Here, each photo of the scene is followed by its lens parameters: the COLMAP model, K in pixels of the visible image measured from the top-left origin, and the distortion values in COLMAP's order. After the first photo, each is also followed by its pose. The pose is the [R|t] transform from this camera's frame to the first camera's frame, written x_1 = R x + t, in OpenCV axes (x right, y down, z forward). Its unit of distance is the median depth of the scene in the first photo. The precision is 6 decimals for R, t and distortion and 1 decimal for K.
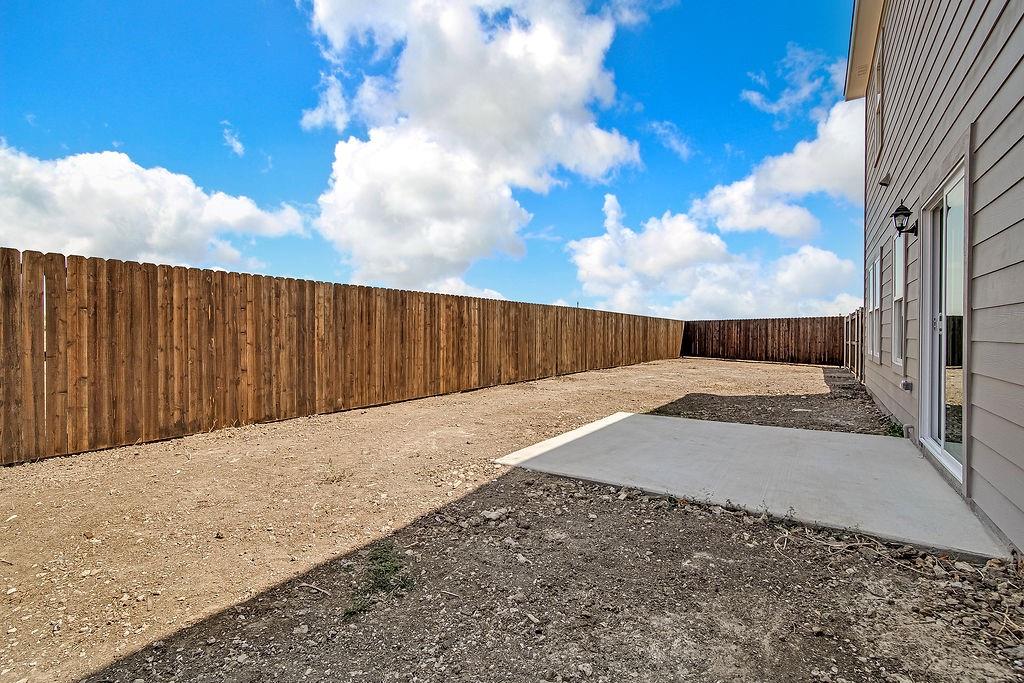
lens RADIAL K [[468.4, 0, 512.0], [0, 468.4, 341.5], [0, 0, 1]] dist [0.002123, 0.000123]
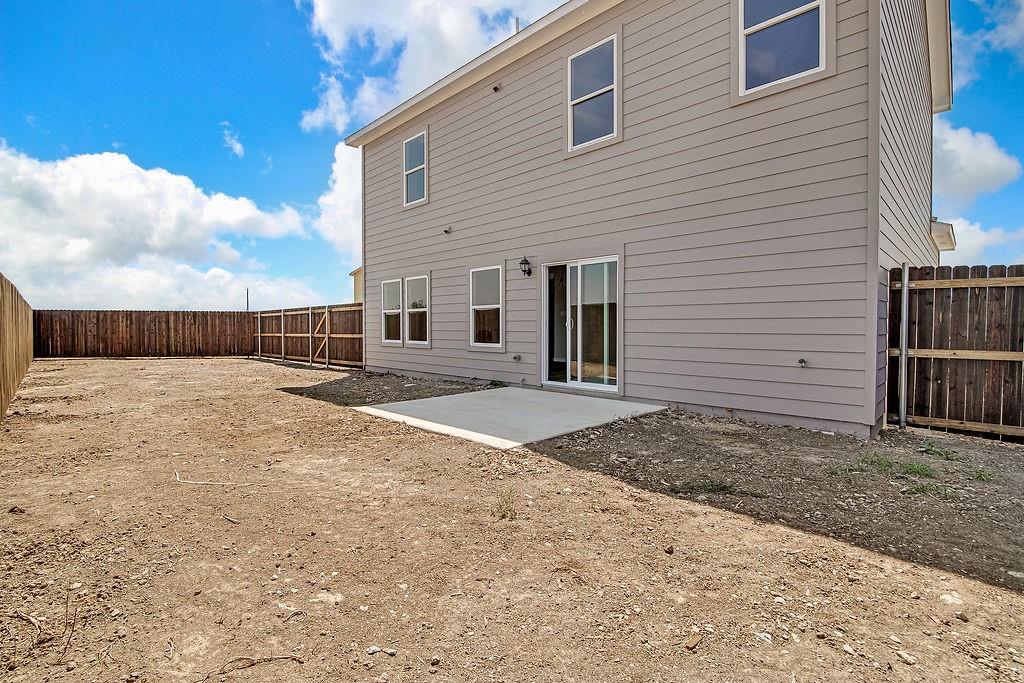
lens RADIAL K [[468.4, 0, 512.0], [0, 468.4, 341.5], [0, 0, 1]] dist [0.002123, 0.000123]
pose [[0.193891, -0.028870, 0.980598, -0.240635], [0.013046, 0.999554, 0.026849, -0.004110], [-0.980936, 0.007587, 0.194181, 0.170912]]
